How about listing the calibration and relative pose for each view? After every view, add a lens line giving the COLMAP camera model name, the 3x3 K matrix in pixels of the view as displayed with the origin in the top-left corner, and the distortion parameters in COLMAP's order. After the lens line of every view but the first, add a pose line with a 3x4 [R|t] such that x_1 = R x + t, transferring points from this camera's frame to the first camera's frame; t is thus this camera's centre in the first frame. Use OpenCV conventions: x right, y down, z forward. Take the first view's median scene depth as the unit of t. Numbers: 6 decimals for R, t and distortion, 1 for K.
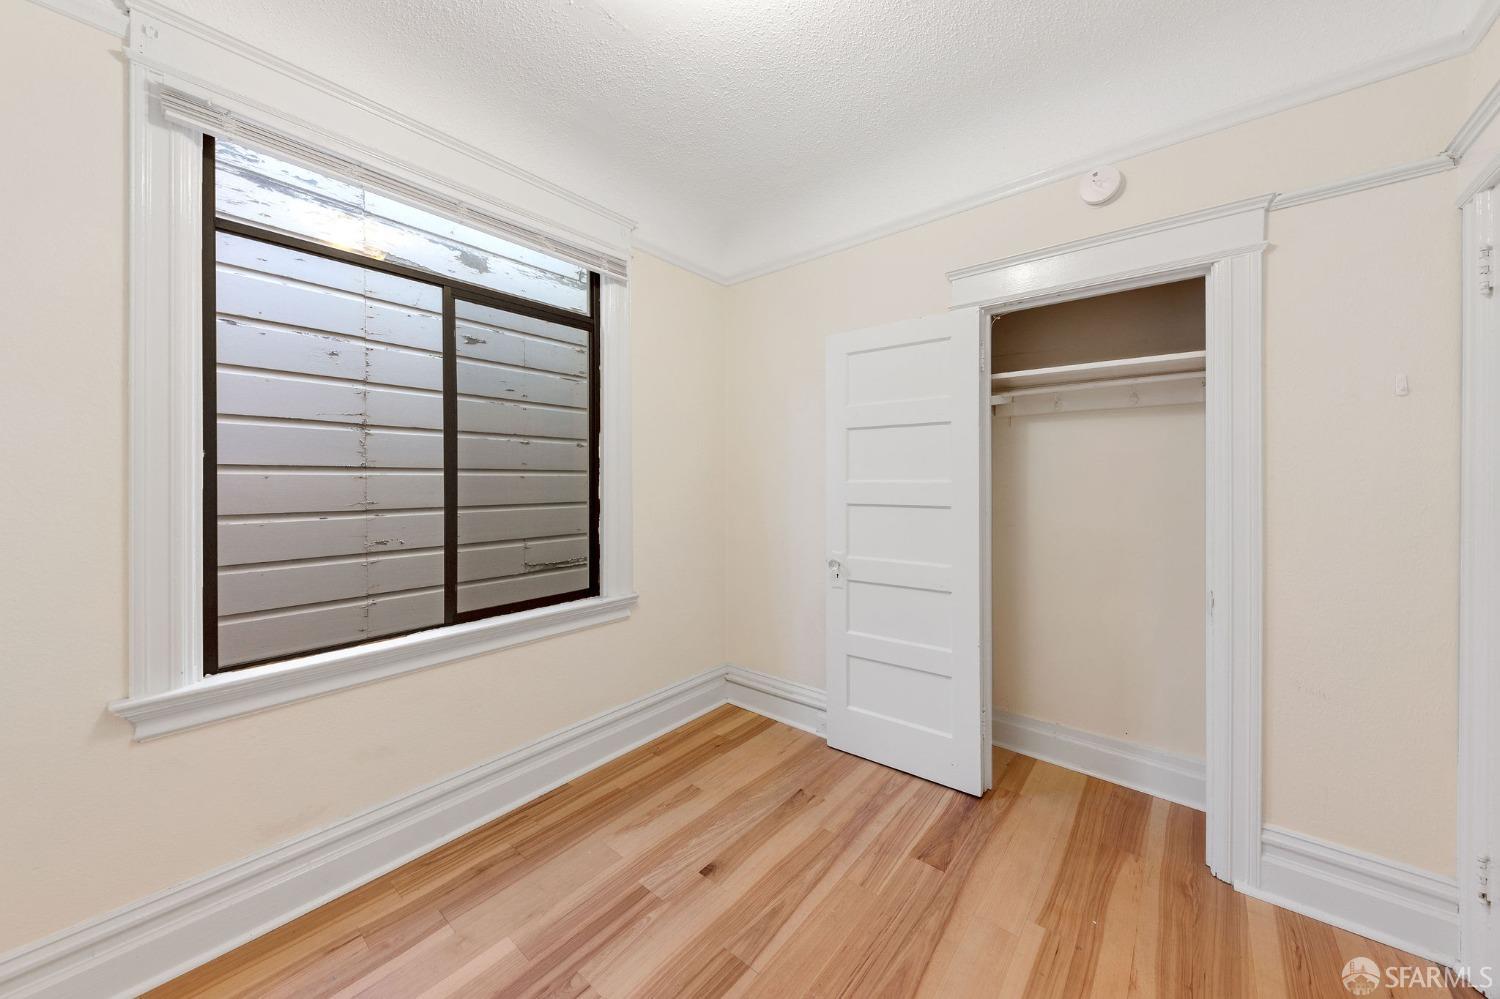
lens RADIAL K [[536.1, 0, 742.0], [0, 536.1, 468.9], [0, 0, 1]] dist [0.000524, -0.000214]
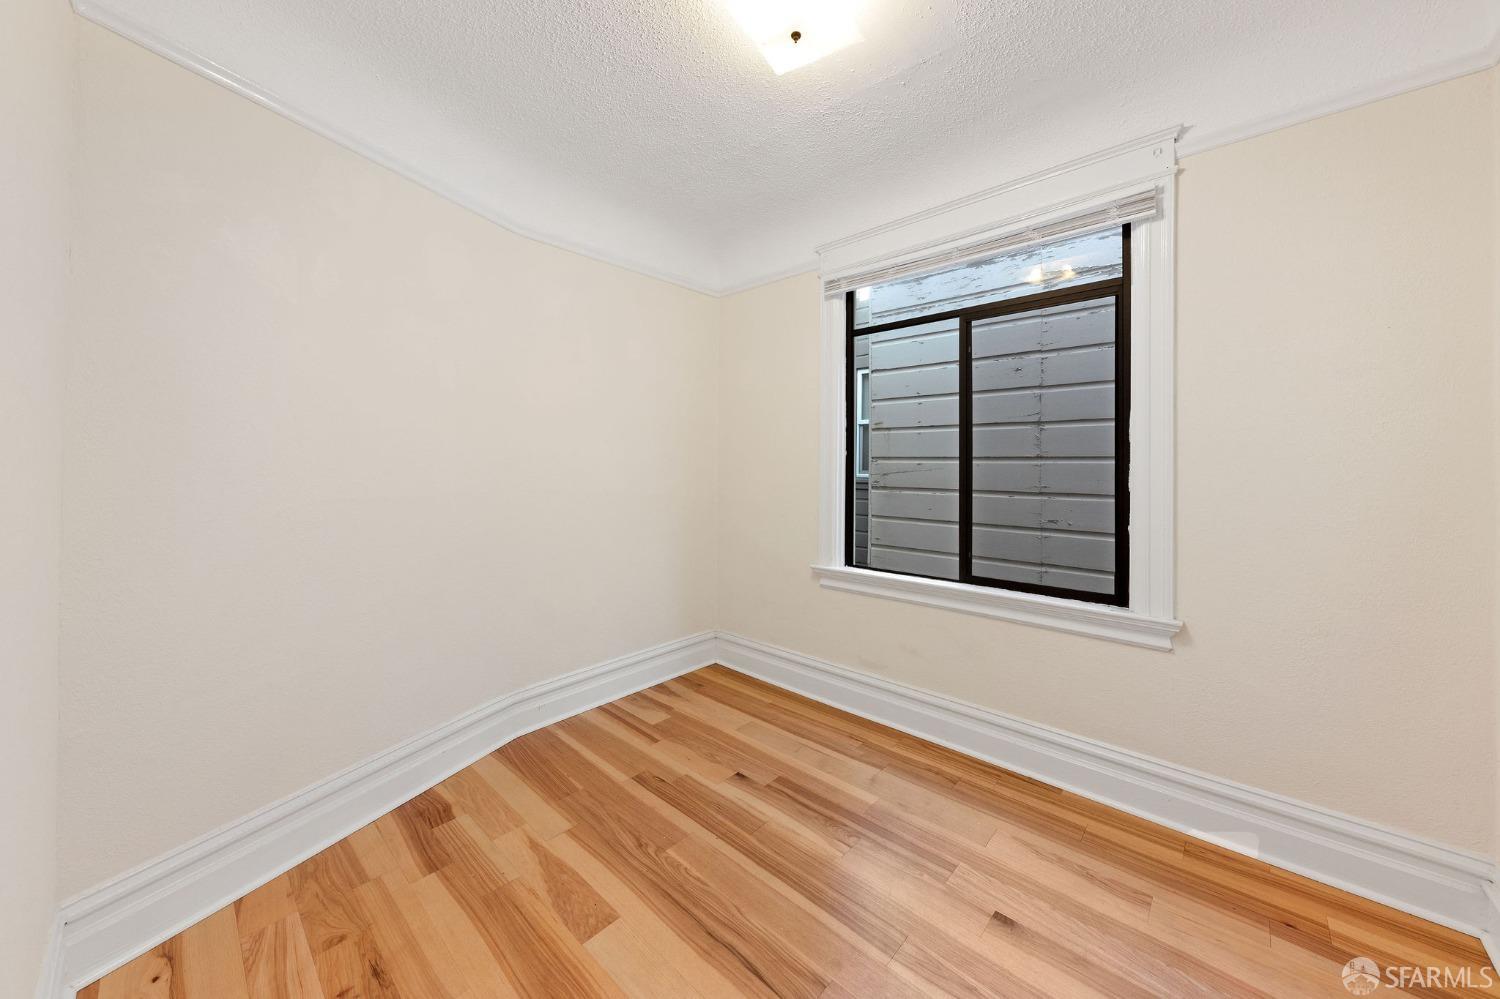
lens RADIAL K [[535.3, 0, 747.2], [0, 535.3, 442.1], [0, 0, 1]] dist [-0.000466, -0.000146]
pose [[-0.059654, -0.041649, -0.997350, 0.654156], [0.012499, 0.999020, -0.042466, 0.007583], [0.998141, -0.014999, -0.059075, 0.497520]]
